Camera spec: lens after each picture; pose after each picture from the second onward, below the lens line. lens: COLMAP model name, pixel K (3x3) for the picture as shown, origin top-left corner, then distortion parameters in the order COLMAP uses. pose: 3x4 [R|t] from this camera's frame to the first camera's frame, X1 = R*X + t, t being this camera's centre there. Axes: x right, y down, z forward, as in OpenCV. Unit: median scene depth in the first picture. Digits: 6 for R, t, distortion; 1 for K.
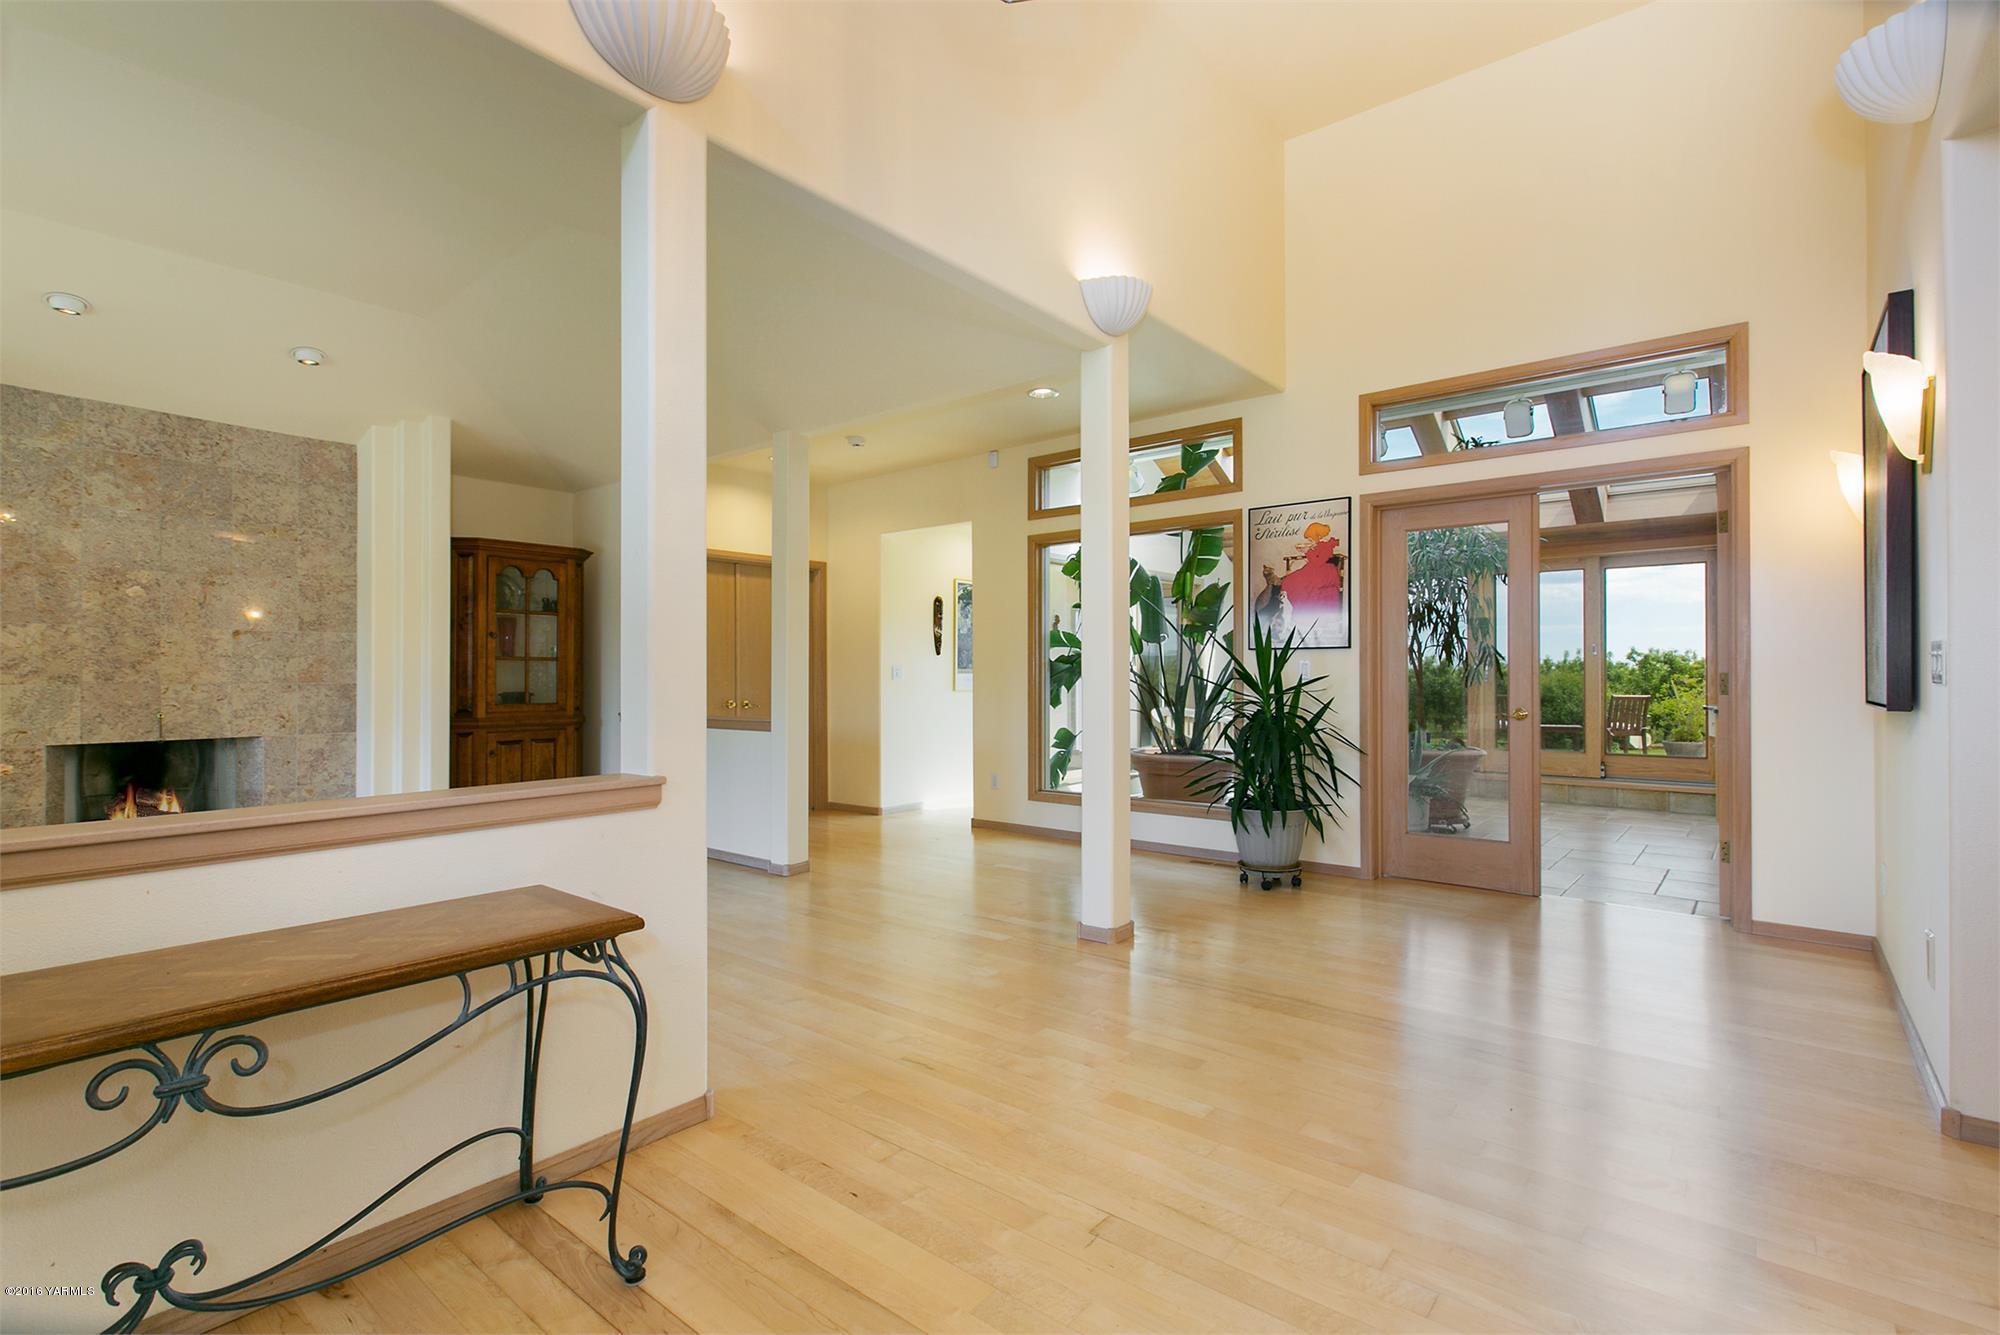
lens RADIAL K [[921.0, 0, 998.0], [0, 921.0, 673.8], [0, 0, 1]] dist [0.000051, -0.001941]
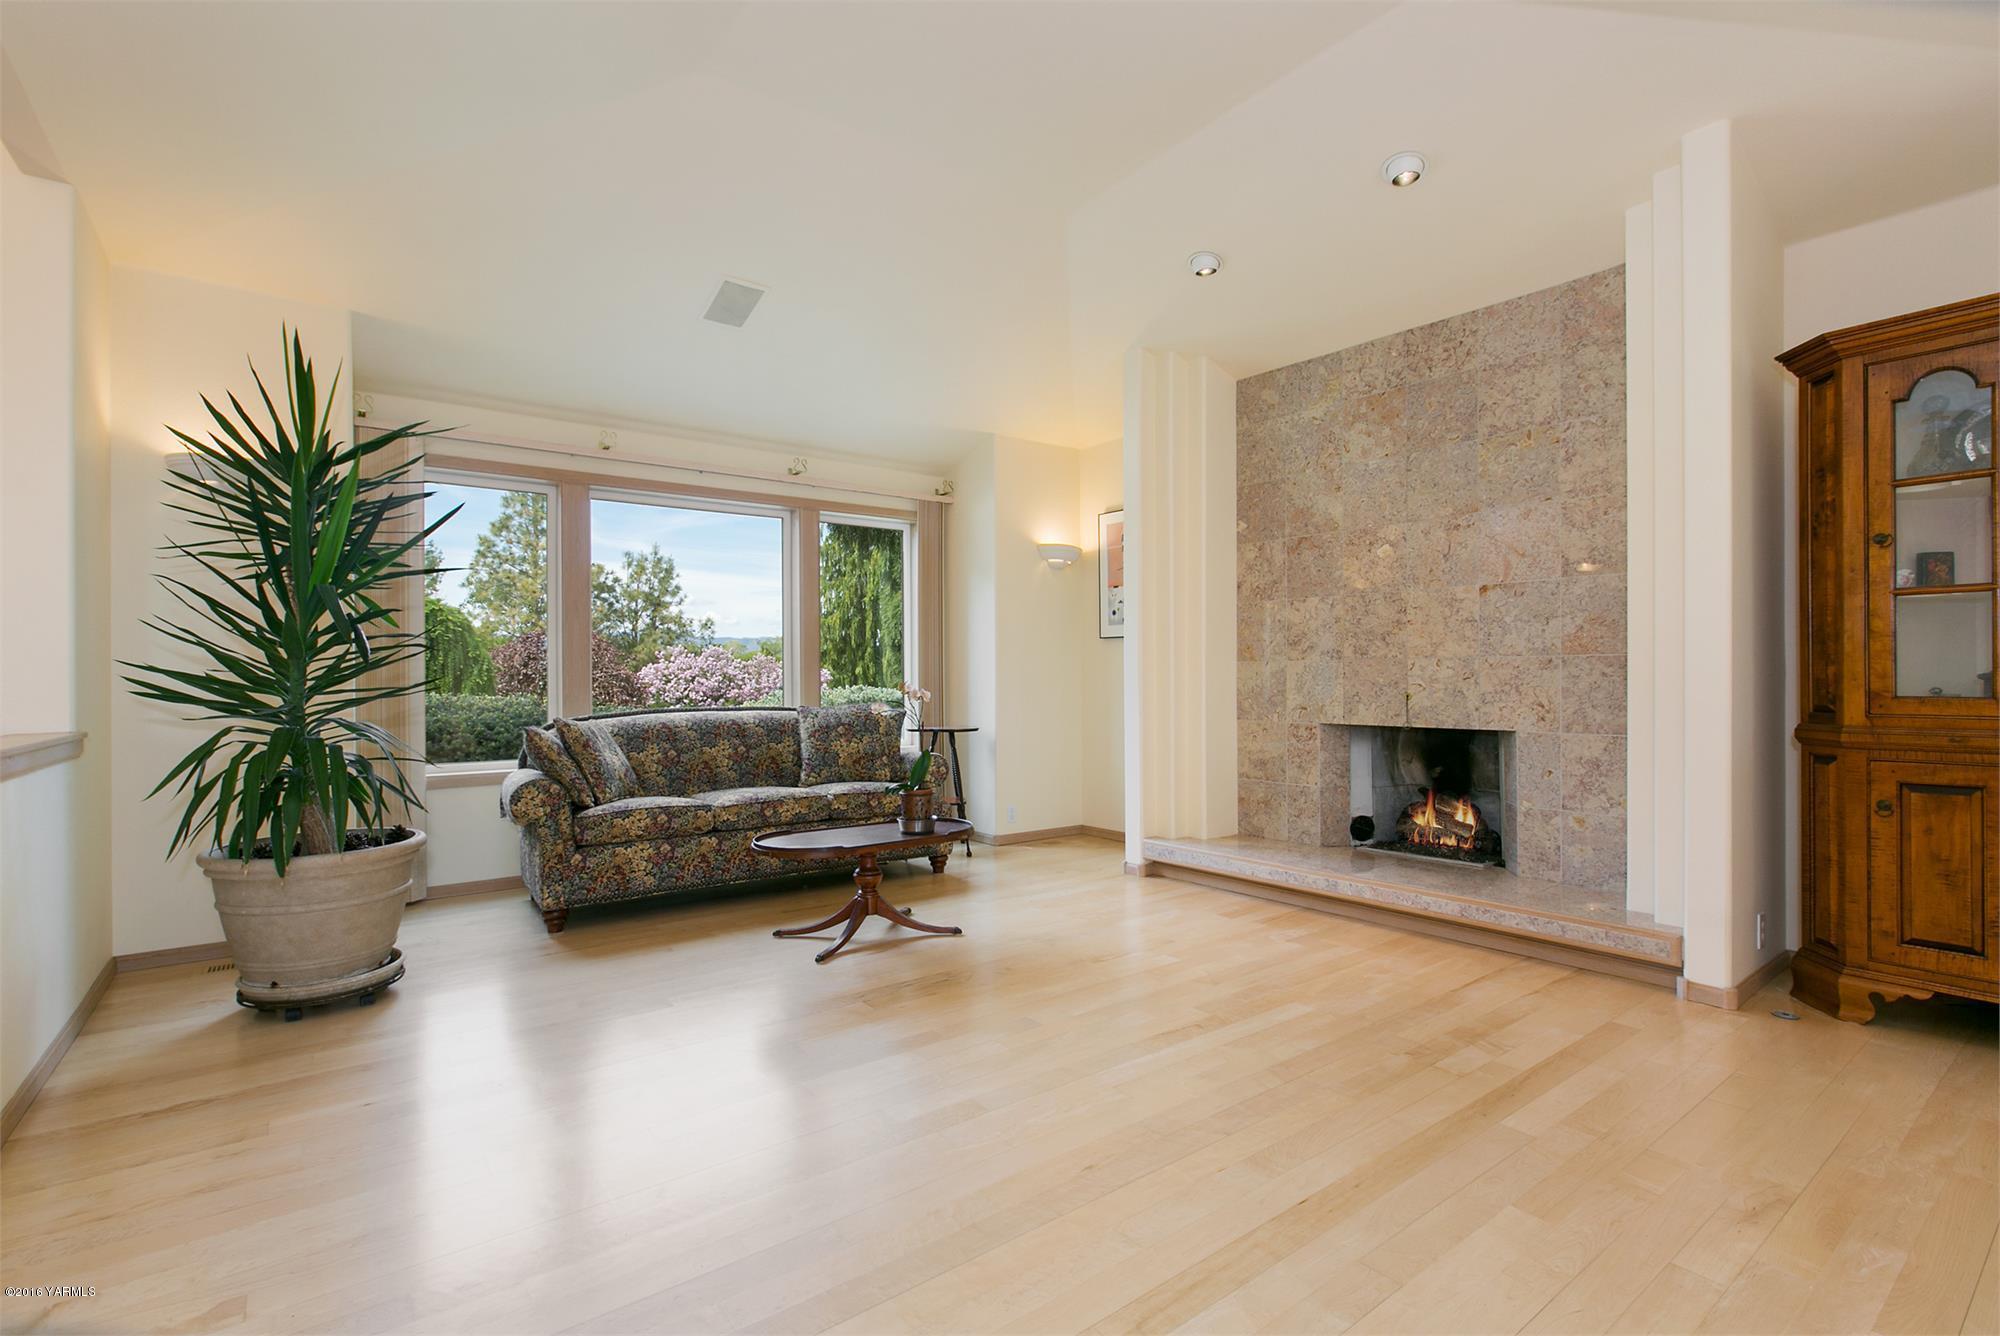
lens RADIAL K [[921.0, 0, 997.6], [0, 921.0, 672.7], [0, 0, 1]] dist [0.000051, -0.001941]
pose [[-0.255768, 0.000902, -0.966738, -0.012394], [0.010972, 0.999938, -0.001970, 0.020887], [0.966676, -0.011111, -0.255762, 0.833420]]
